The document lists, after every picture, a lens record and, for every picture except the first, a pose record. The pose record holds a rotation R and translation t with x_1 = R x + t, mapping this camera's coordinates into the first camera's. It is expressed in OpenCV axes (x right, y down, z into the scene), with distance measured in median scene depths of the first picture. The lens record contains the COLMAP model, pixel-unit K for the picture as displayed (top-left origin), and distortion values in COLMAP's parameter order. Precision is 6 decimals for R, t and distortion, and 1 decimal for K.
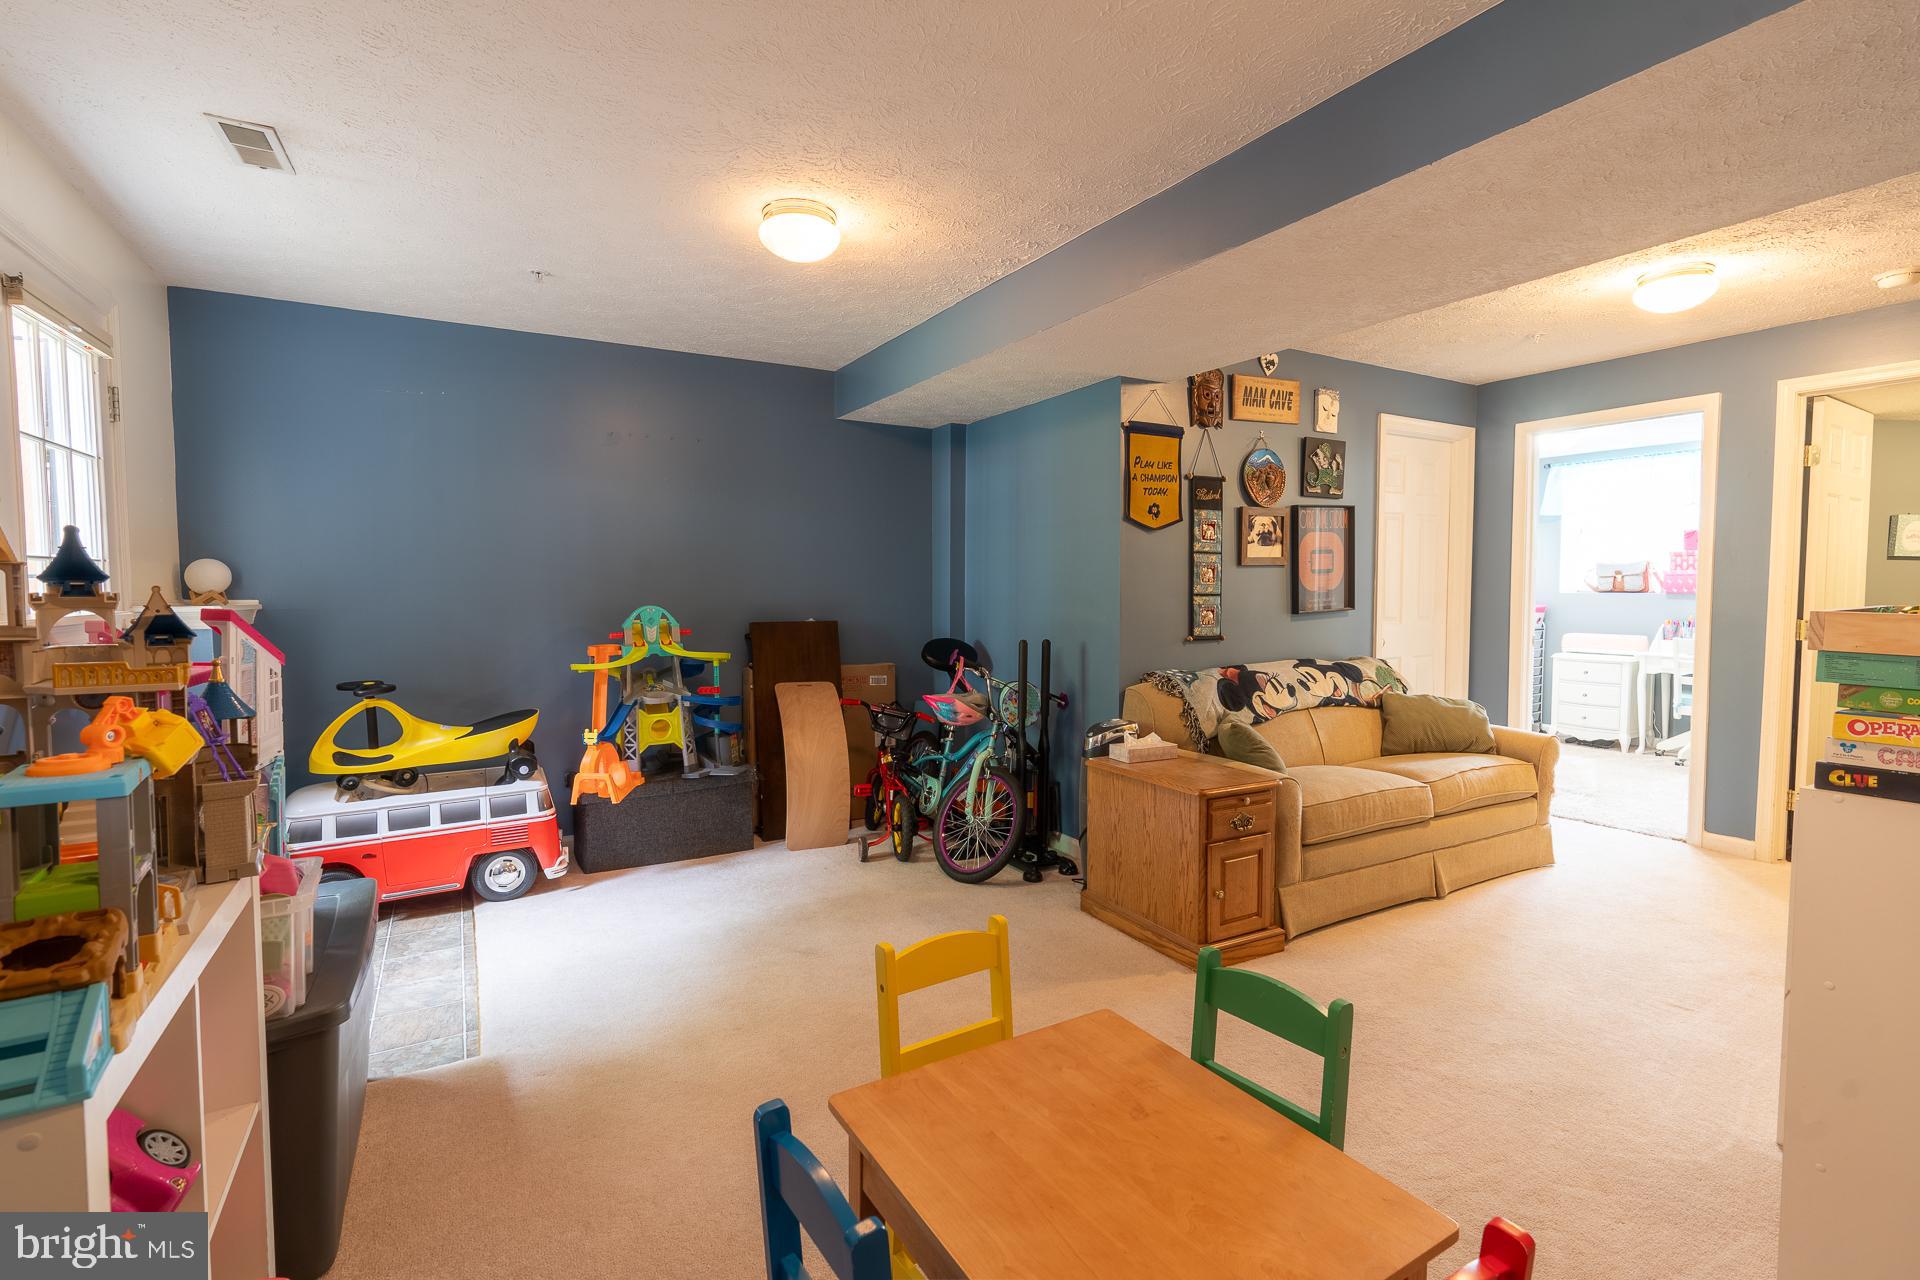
lens RADIAL K [[873.2, 0, 966.9], [0, 873.2, 631.2], [0, 0, 1]] dist [-0.007909, 0.000148]
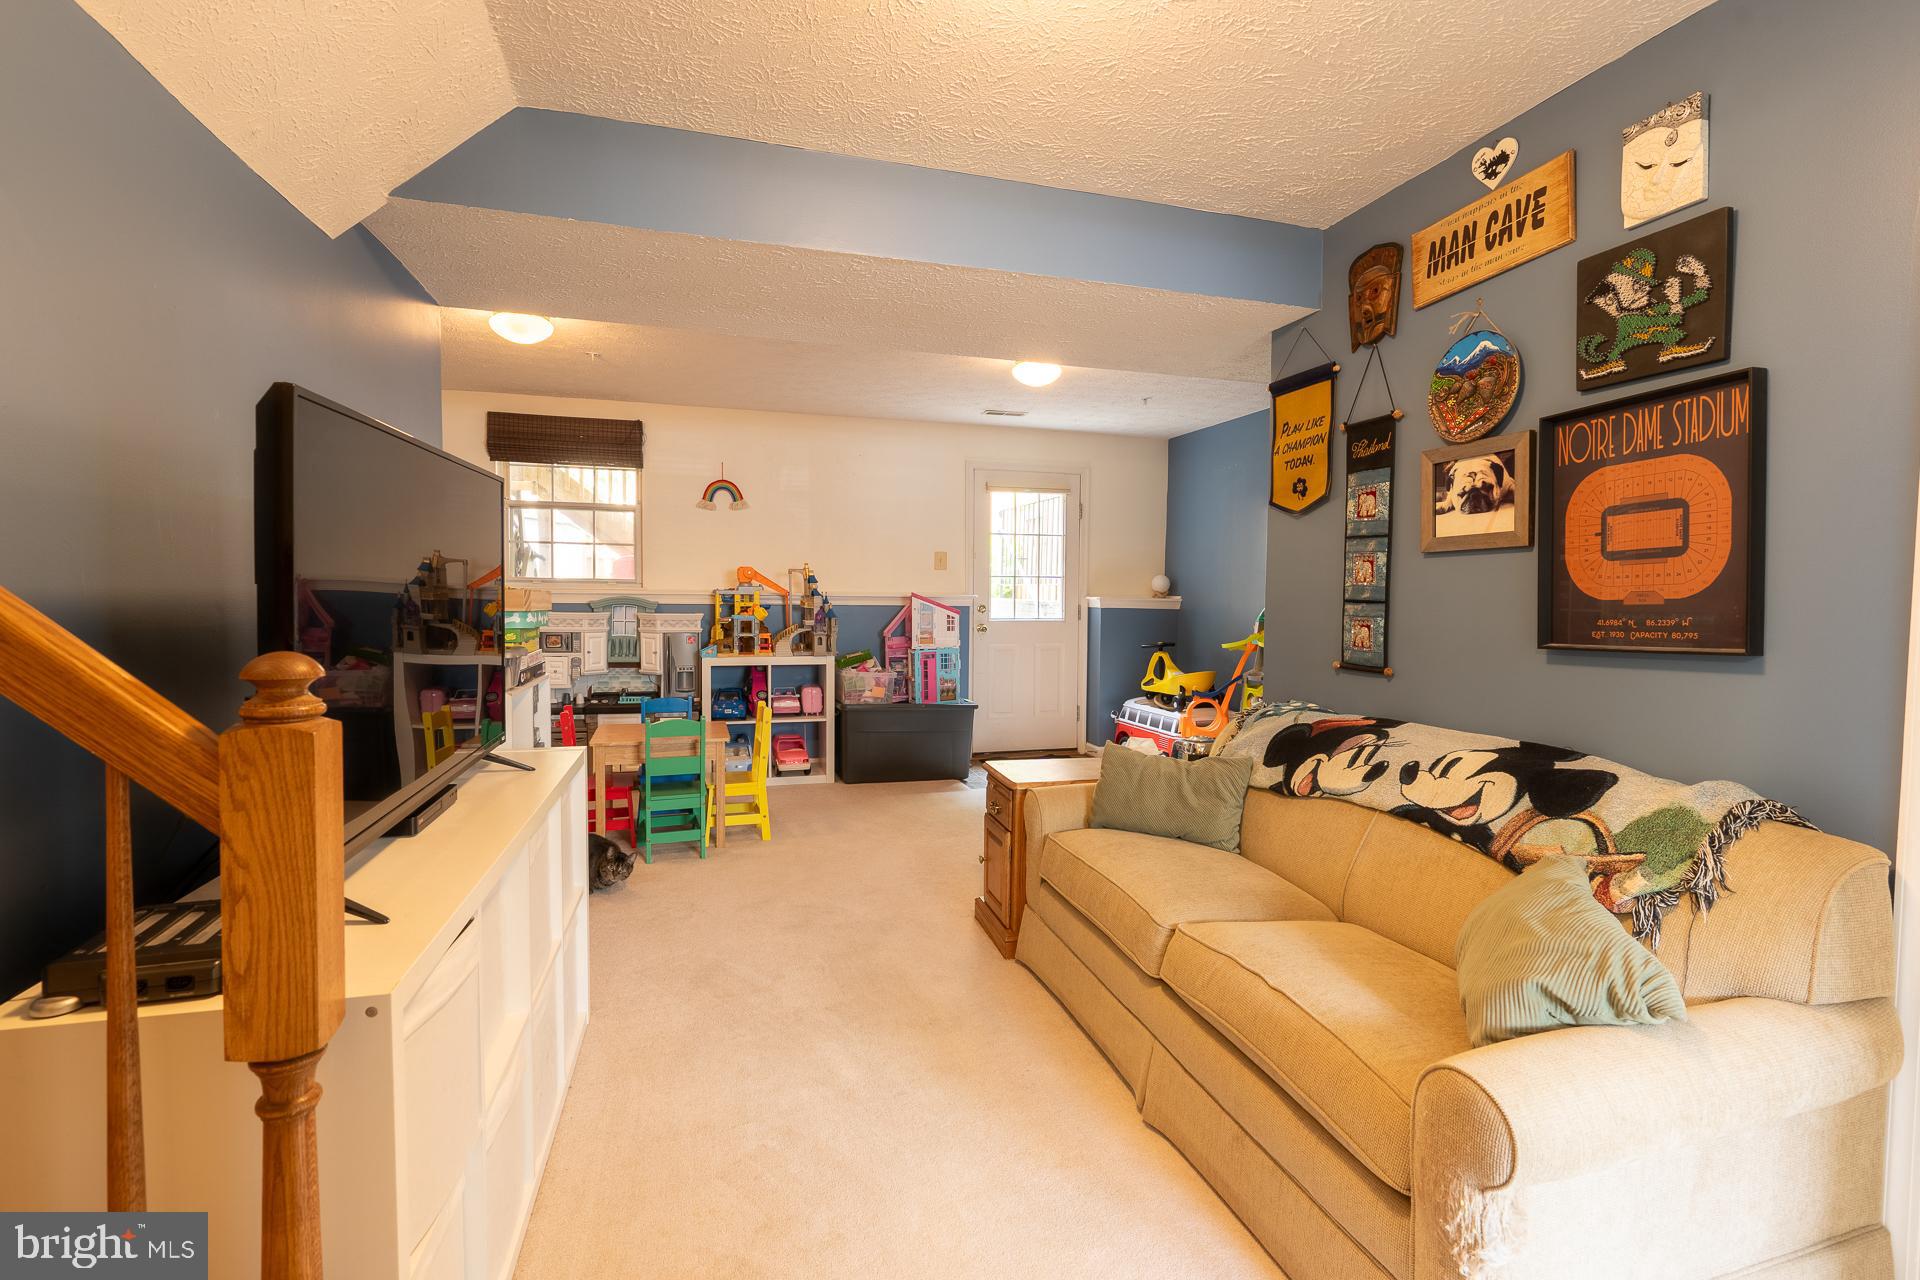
lens RADIAL K [[873.2, 0, 960.2], [0, 873.2, 630.9], [0, 0, 1]] dist [-0.007909, 0.000148]
pose [[-0.227600, 0.043959, -0.972762, 0.938023], [-0.061645, 0.996326, 0.059447, -0.038591], [0.971801, 0.073496, -0.224054, 0.822367]]
